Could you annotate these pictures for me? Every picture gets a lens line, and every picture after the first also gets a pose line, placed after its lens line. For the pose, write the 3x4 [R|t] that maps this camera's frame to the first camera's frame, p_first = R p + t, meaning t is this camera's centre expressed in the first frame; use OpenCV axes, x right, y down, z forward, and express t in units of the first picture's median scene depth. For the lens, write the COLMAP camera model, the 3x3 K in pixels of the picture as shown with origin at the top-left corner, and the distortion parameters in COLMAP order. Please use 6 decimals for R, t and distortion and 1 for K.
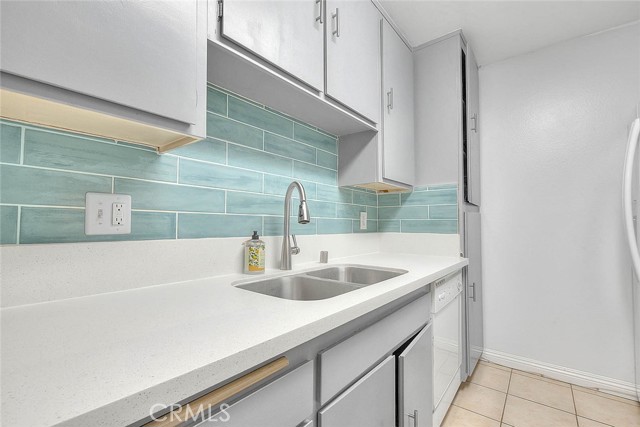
lens RADIAL K [[281.5, 0, 322.4], [0, 281.5, 215.5], [0, 0, 1]] dist [-0.003818, -0.000682]
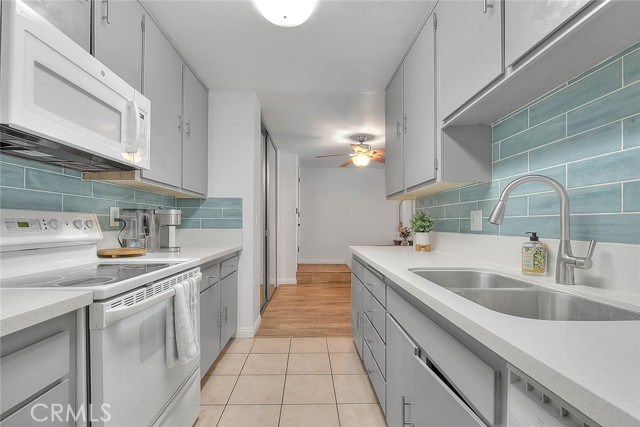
lens RADIAL K [[278.1, 0, 317.5], [0, 278.1, 223.2], [0, 0, 1]] dist [-0.002617, -0.000946]
pose [[-0.765277, -0.012862, -0.643572, 0.714880], [0.010789, 0.999404, -0.032803, 0.034576], [0.643611, -0.032047, -0.764682, 0.928972]]
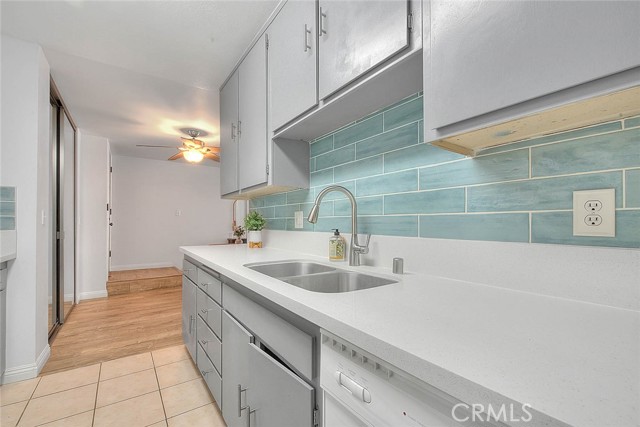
lens RADIAL K [[271.5, 0, 318.6], [0, 271.5, 222.6], [0, 0, 1]] dist [-0.002747, -0.000229]
pose [[-0.274348, -0.010524, -0.961573, 0.737847], [0.027892, 0.999432, -0.018896, 0.034902], [0.961226, -0.032004, -0.273899, 0.935551]]
